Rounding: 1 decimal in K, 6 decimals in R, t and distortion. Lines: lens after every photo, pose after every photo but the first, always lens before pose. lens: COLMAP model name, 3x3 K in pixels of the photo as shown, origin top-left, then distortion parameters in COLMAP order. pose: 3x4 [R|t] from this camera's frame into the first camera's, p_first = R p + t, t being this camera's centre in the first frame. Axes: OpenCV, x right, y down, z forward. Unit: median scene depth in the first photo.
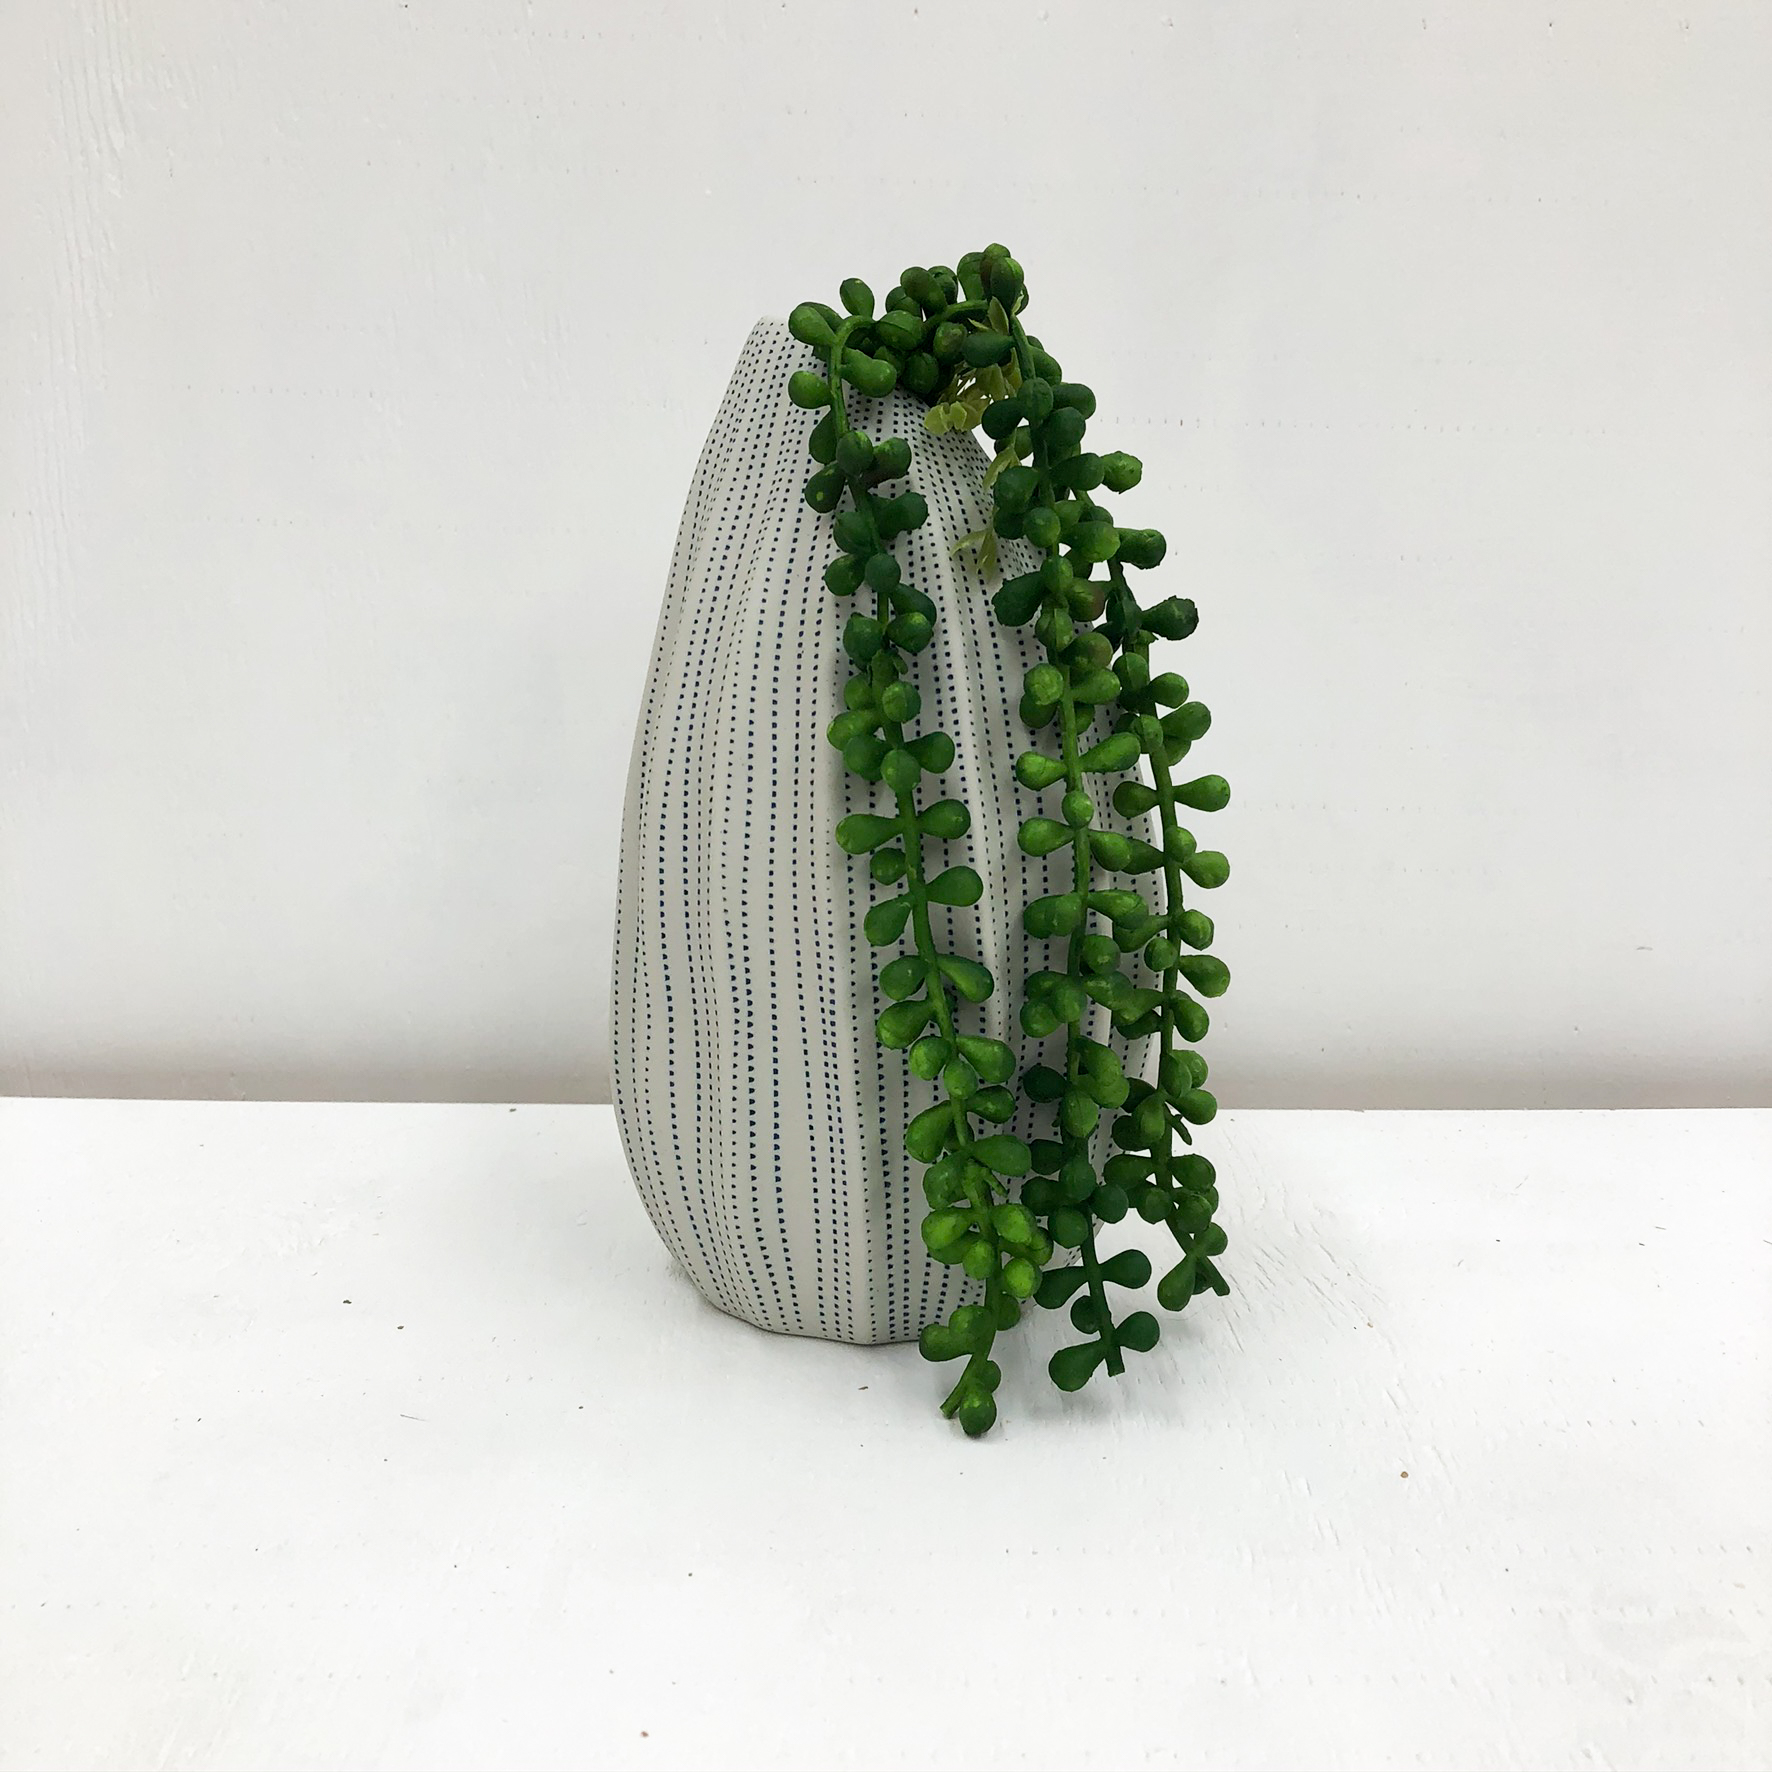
lens RADIAL K [[1829.0, 0, 864.8], [0, 1829.0, 886.2], [0, 0, 1]] dist [-0.004606, -0.038890]
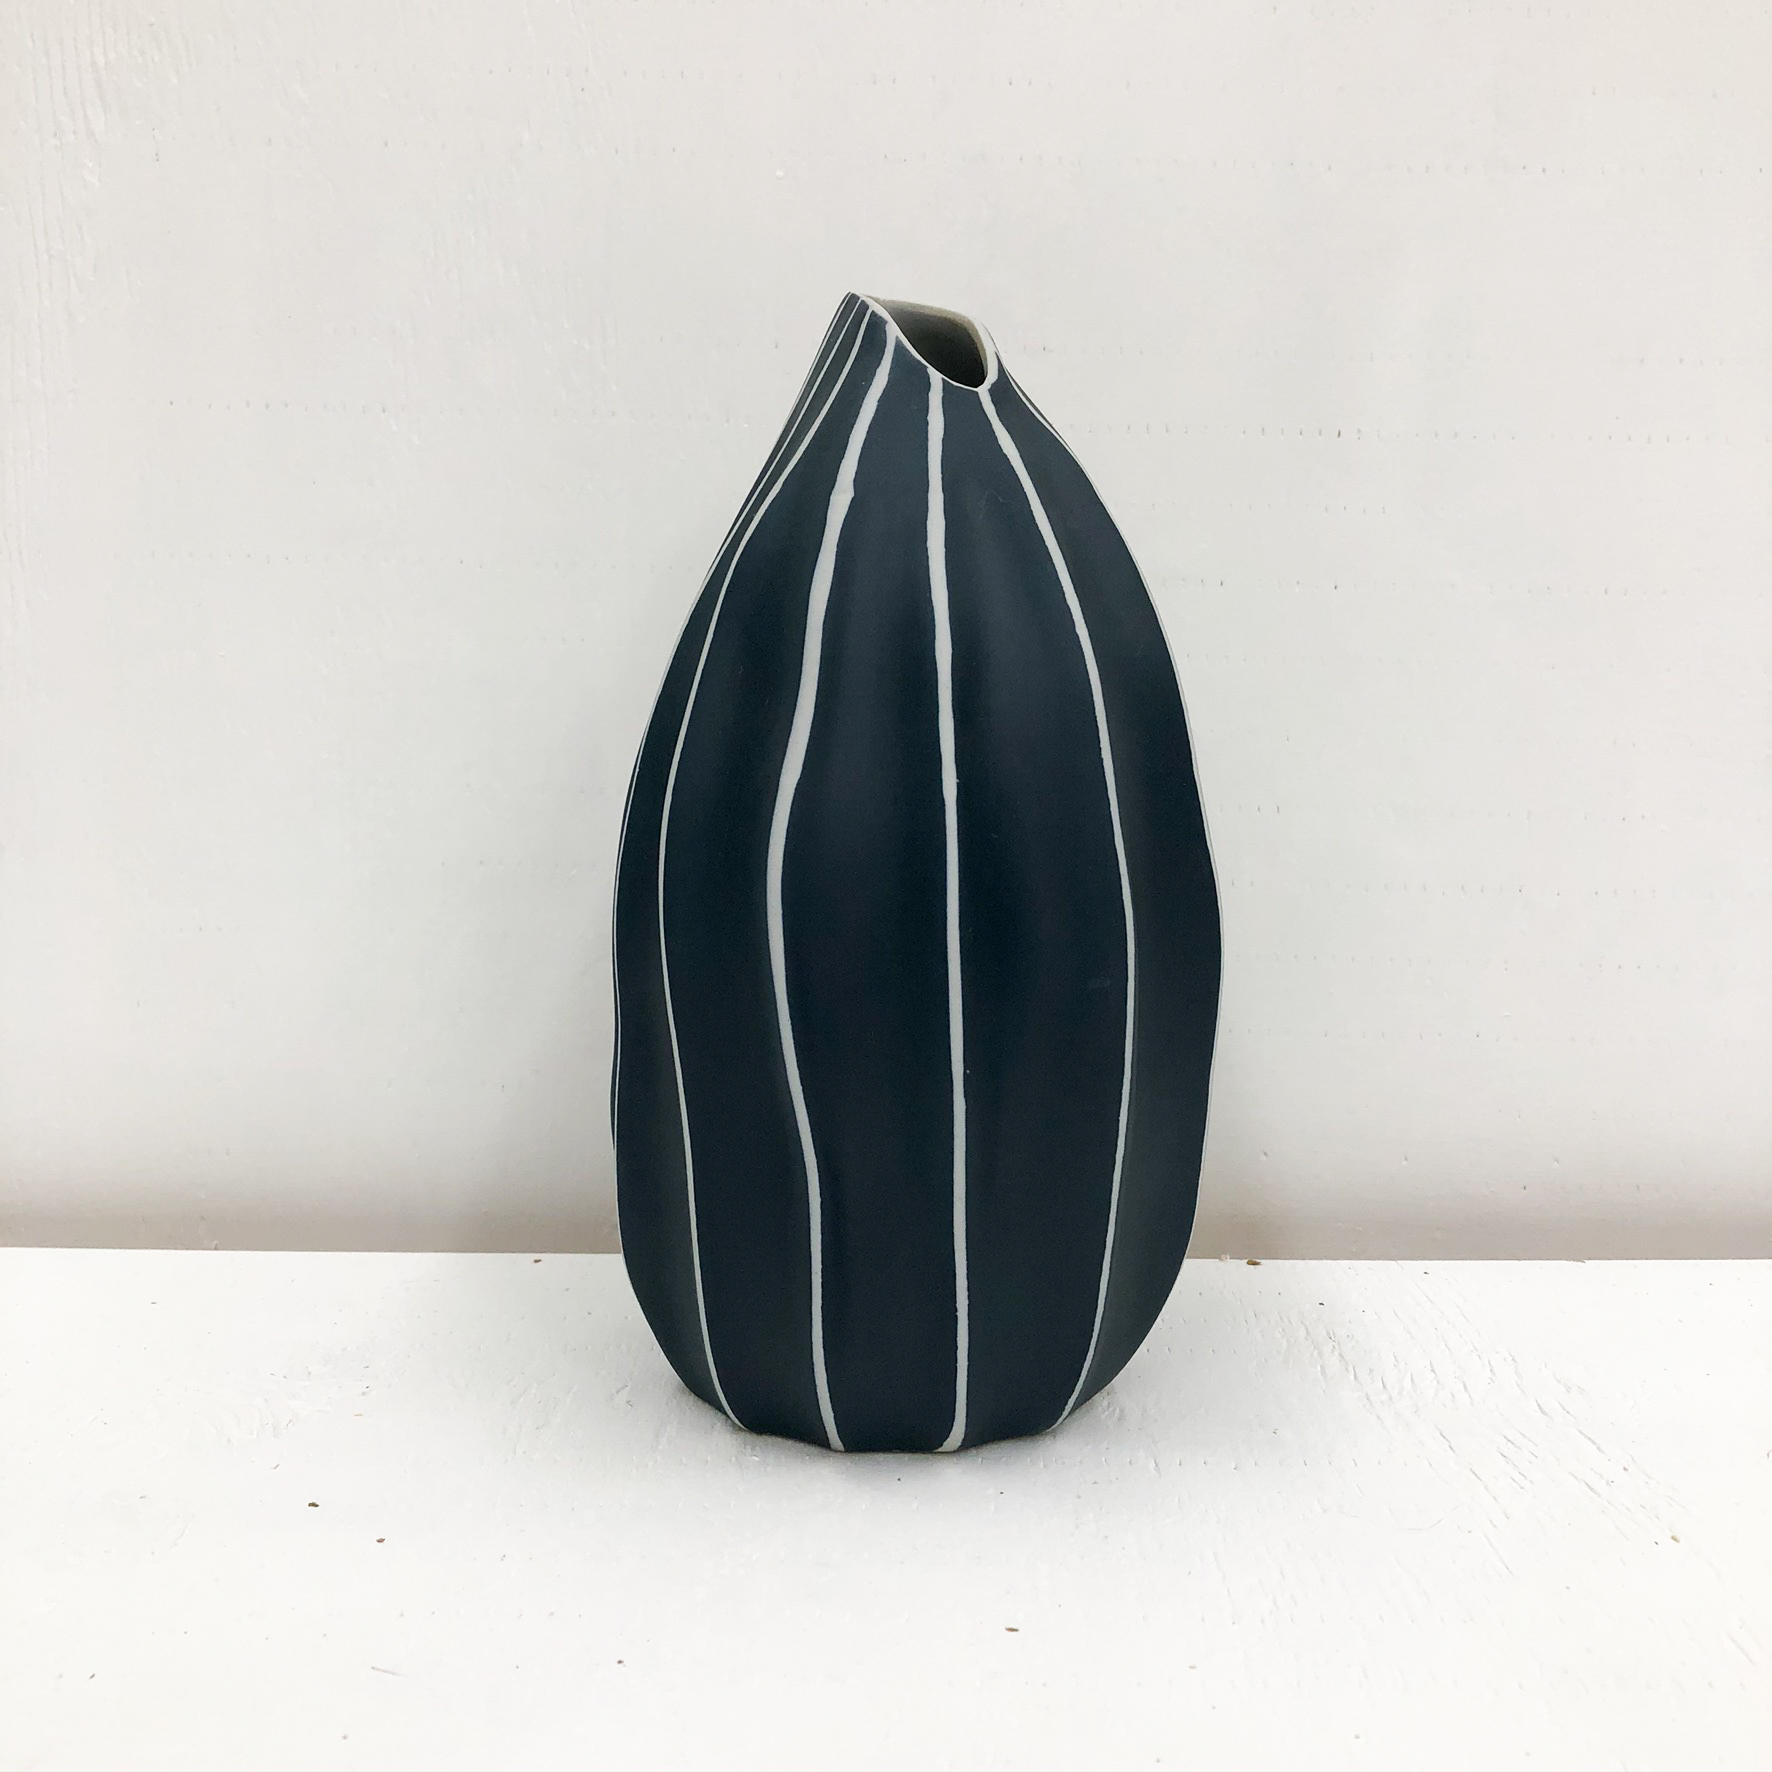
lens RADIAL K [[1840.5, 0, 886.0], [0, 1840.5, 886.0], [0, 0, 1]] dist [-0.003375, -0.011912]
pose [[0.999948, -0.002104, -0.009952, -0.039420], [0.001174, 0.995707, -0.092555, 0.046263], [0.010104, 0.092539, 0.995658, 0.237958]]
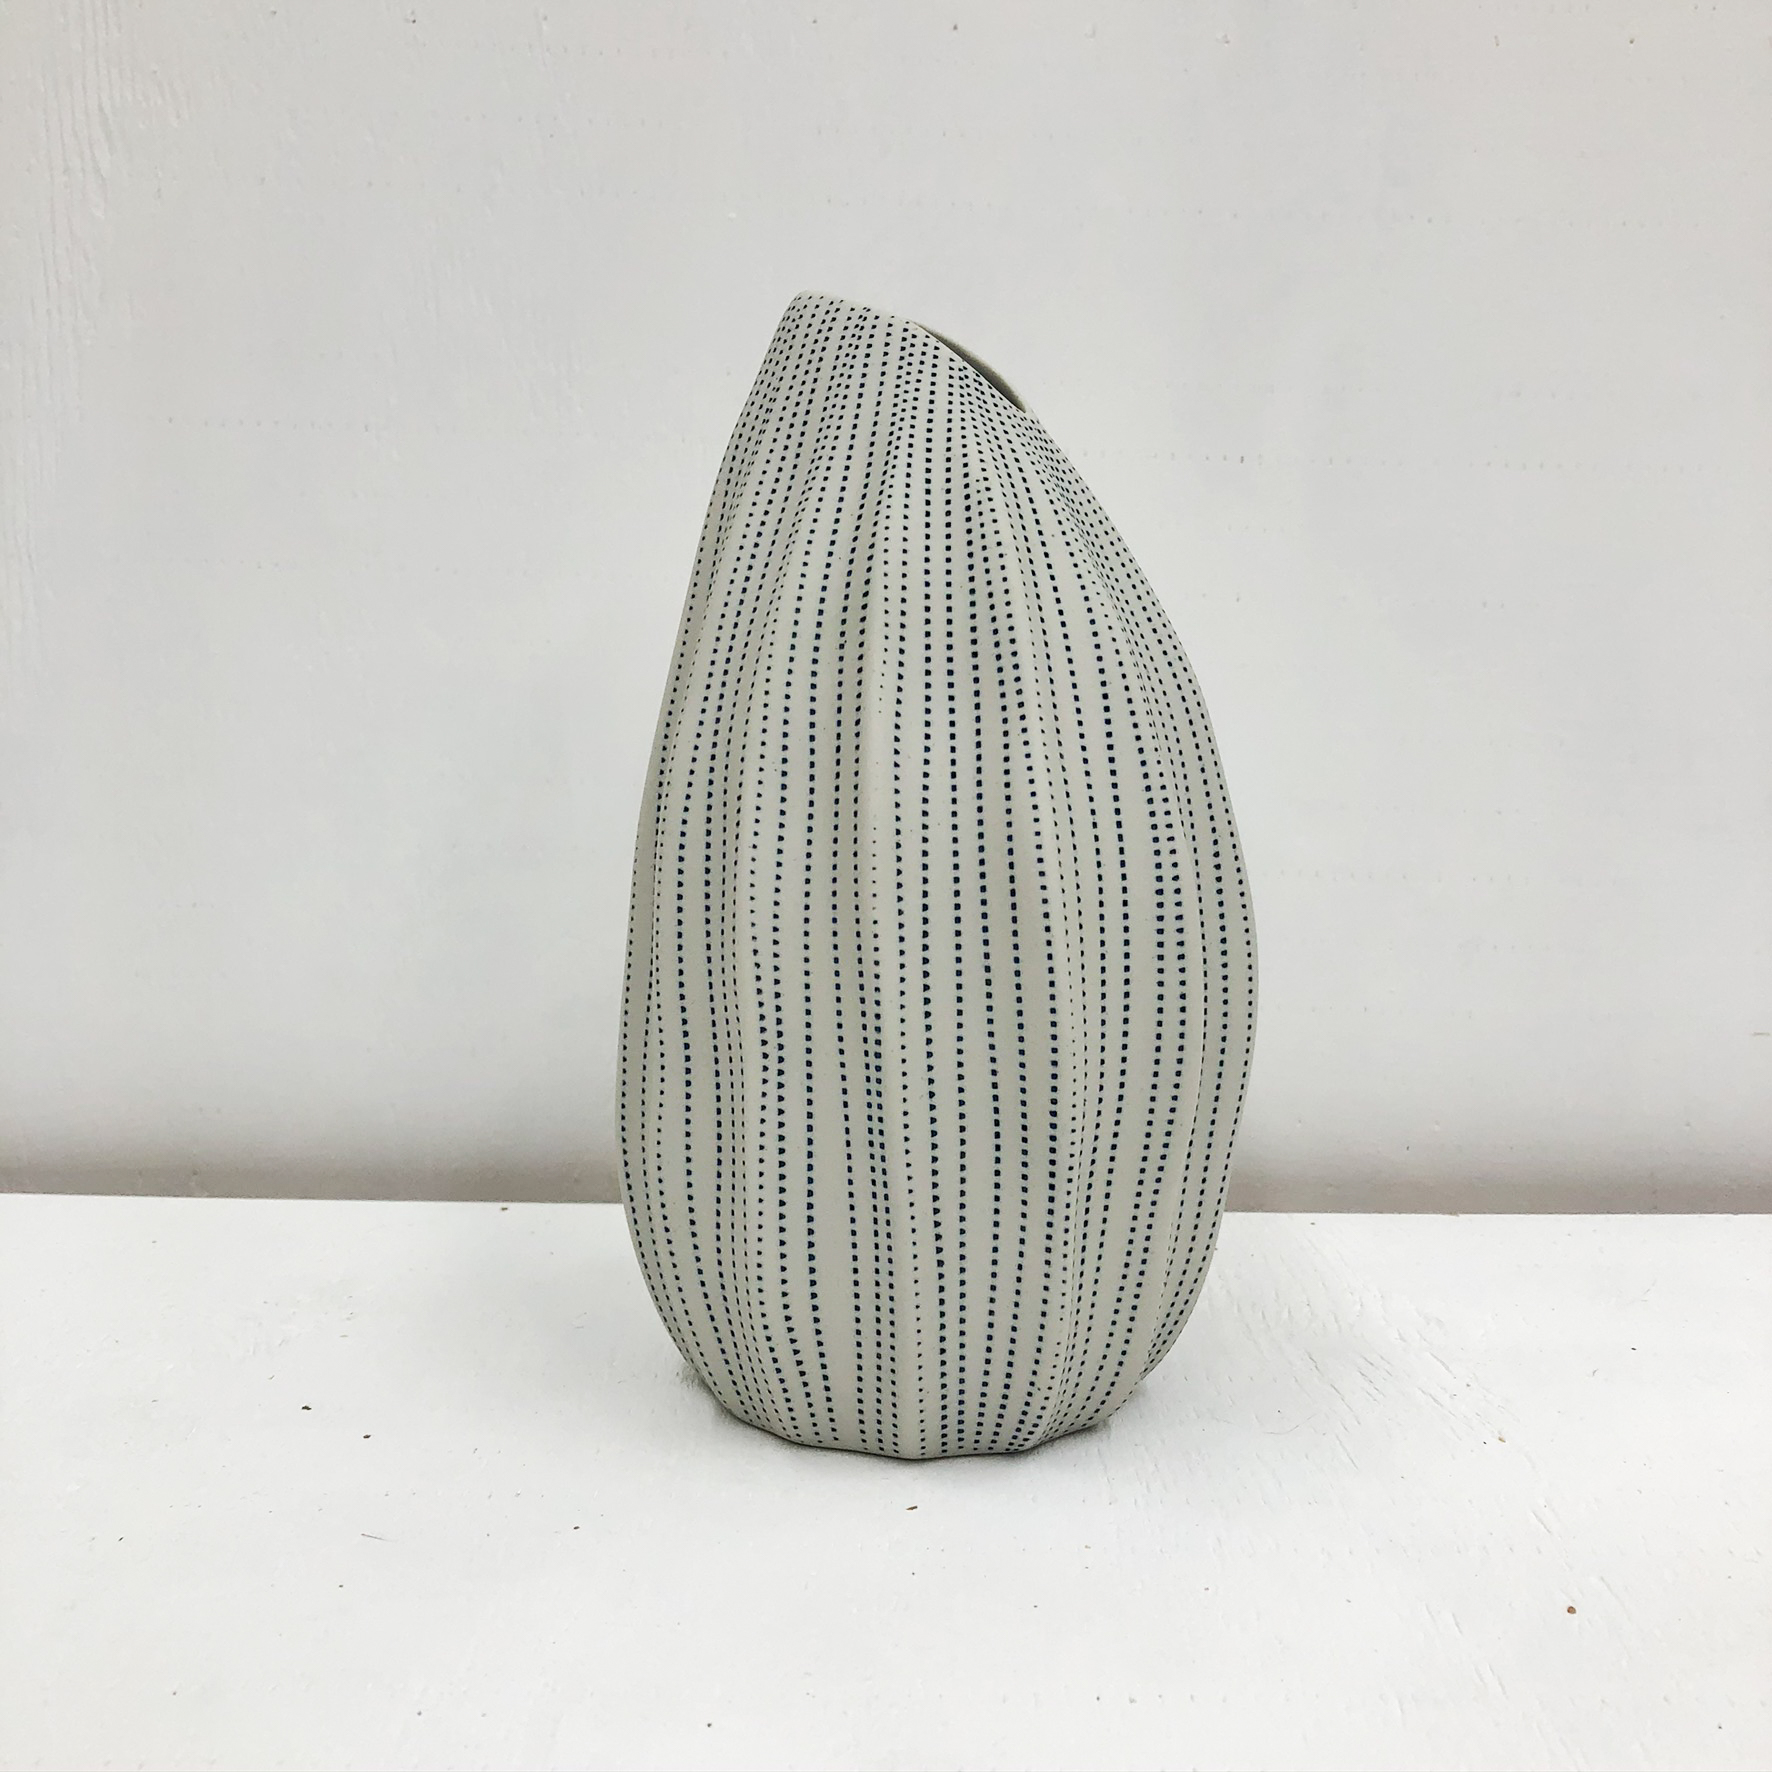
lens RADIAL K [[1840.5, 0, 886.0], [0, 1840.5, 886.0], [0, 0, 1]] dist [-0.003375, -0.011912]
pose [[0.999960, 0.004493, 0.007688, -0.020000], [-0.003758, 0.995648, -0.093113, 0.067191], [-0.008073, 0.093080, 0.995626, 0.129400]]
